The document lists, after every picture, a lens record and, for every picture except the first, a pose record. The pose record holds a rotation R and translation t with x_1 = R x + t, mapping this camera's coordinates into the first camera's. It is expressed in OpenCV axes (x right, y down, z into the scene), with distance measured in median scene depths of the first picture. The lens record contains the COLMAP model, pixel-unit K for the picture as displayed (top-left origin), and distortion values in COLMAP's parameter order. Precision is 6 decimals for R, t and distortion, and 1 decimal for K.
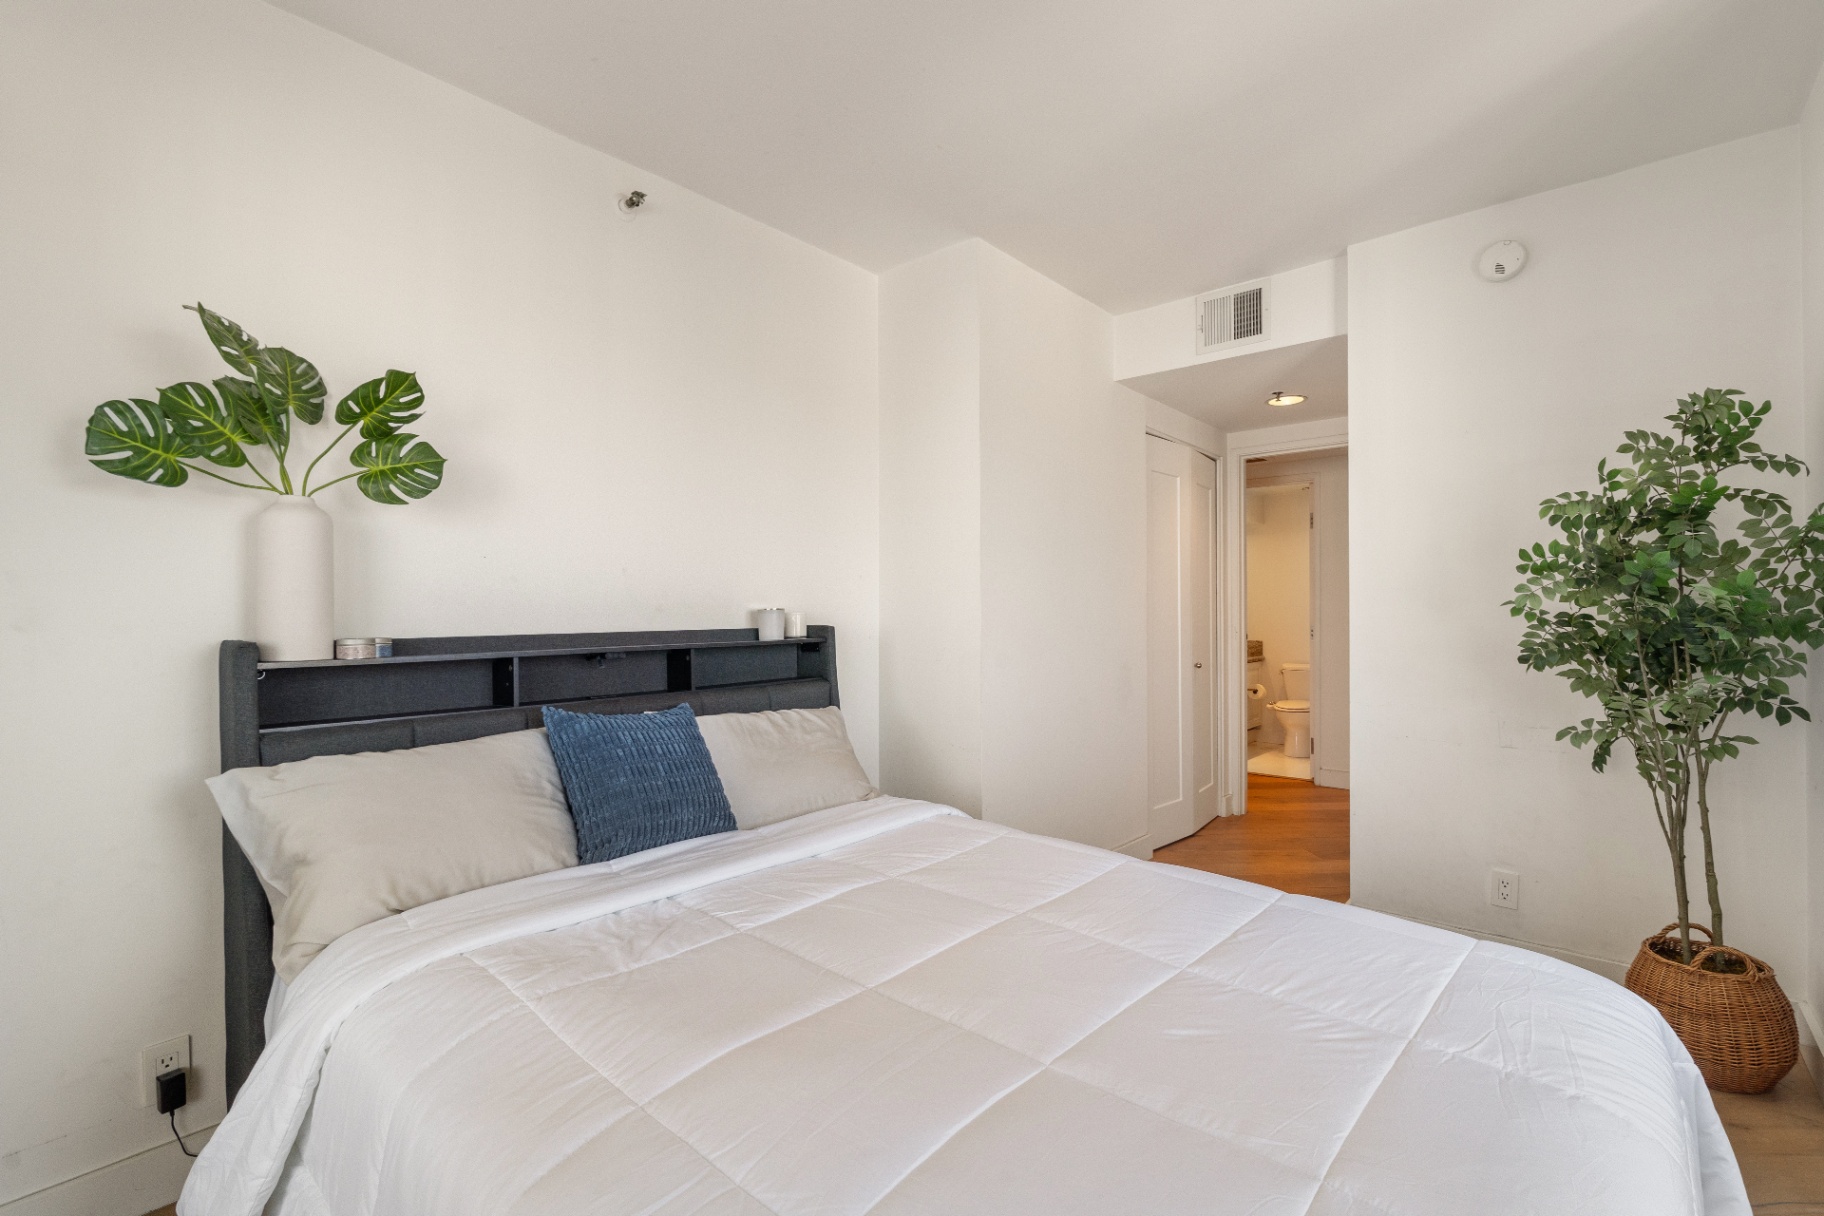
lens RADIAL K [[797.1, 0, 919.8], [0, 797.1, 608.0], [0, 0, 1]] dist [-0.004326, -0.000451]
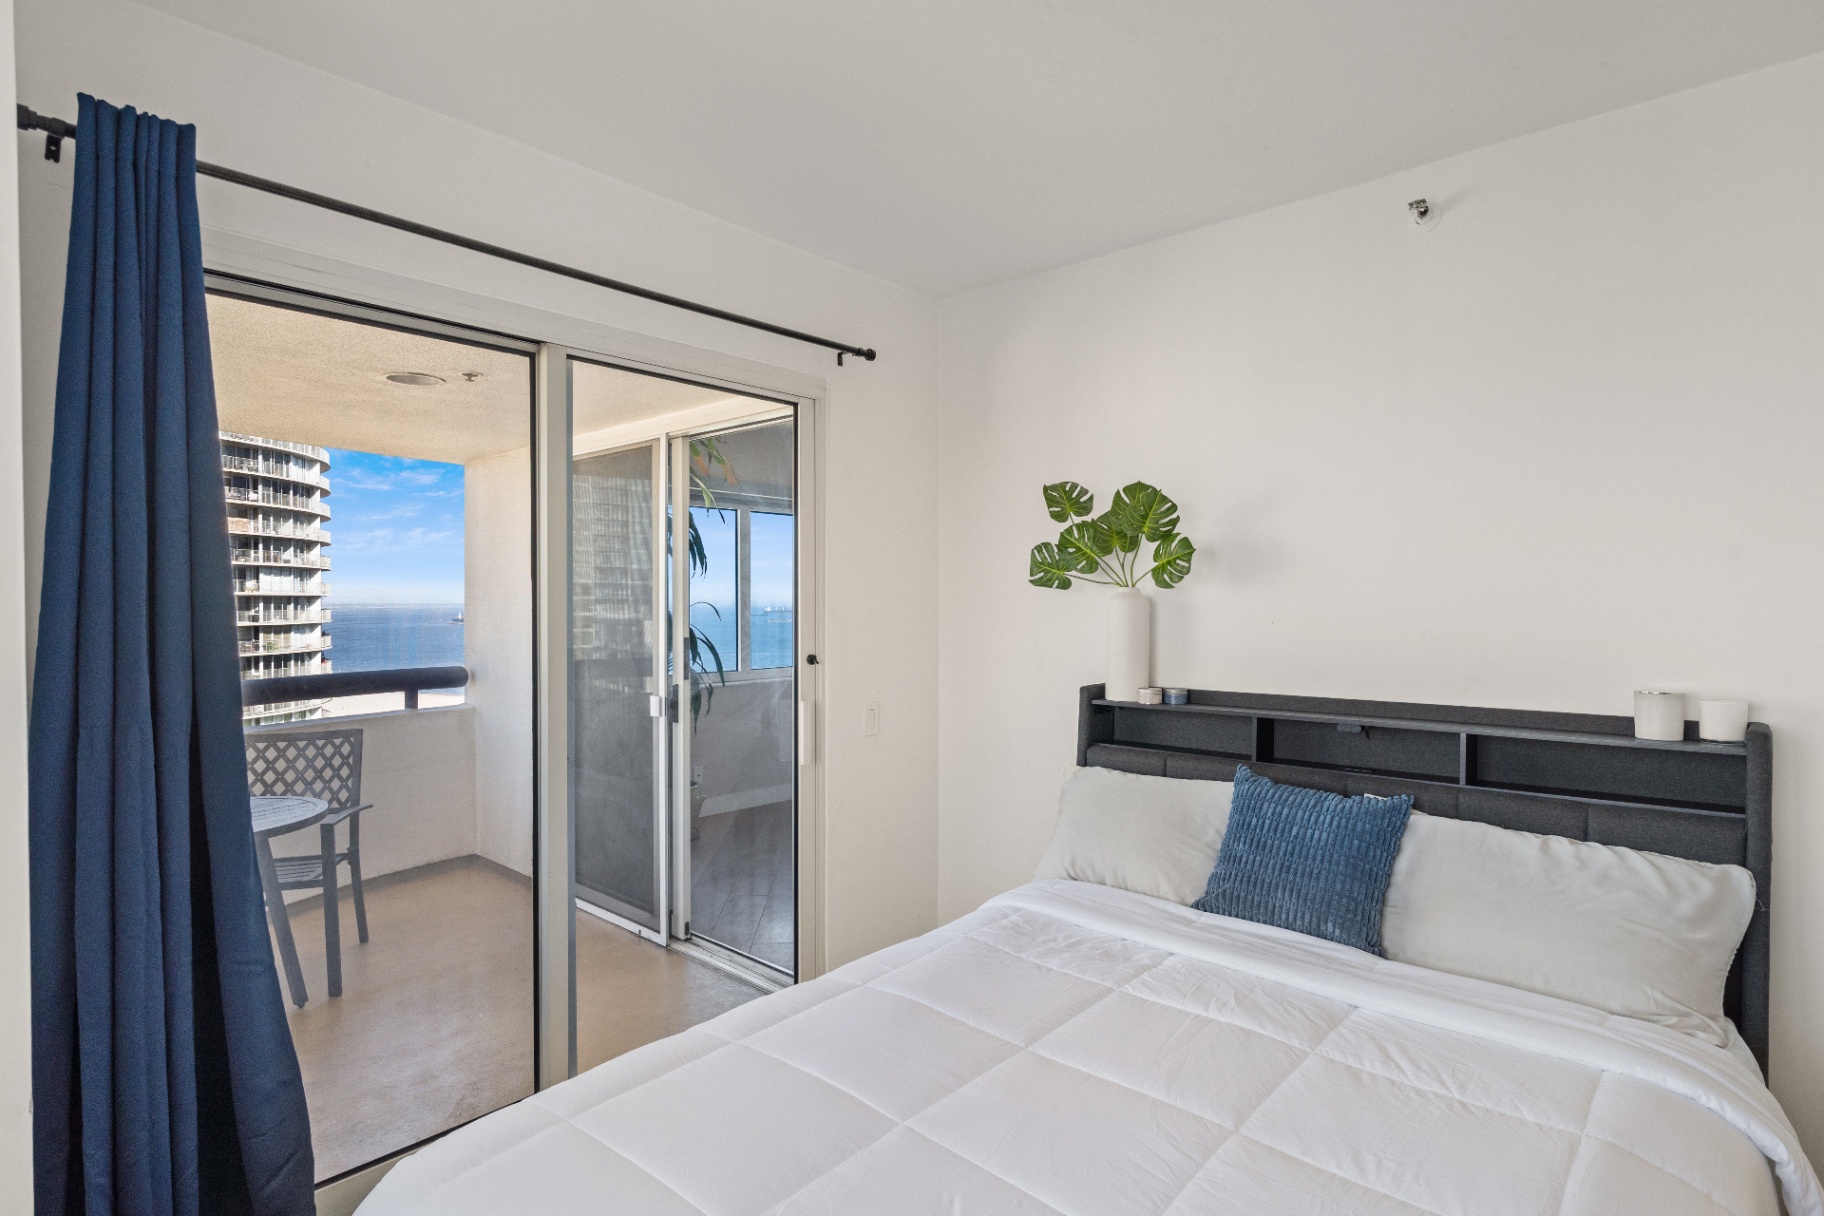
lens RADIAL K [[942.4, 0, 915.7], [0, 942.4, 604.0], [0, 0, 1]] dist [-0.000345, 0.001466]
pose [[-0.010242, 0.009034, -0.999907, 0.907744], [0.002992, 0.999955, 0.009004, -0.121376], [0.999943, -0.002899, -0.010269, 0.608016]]
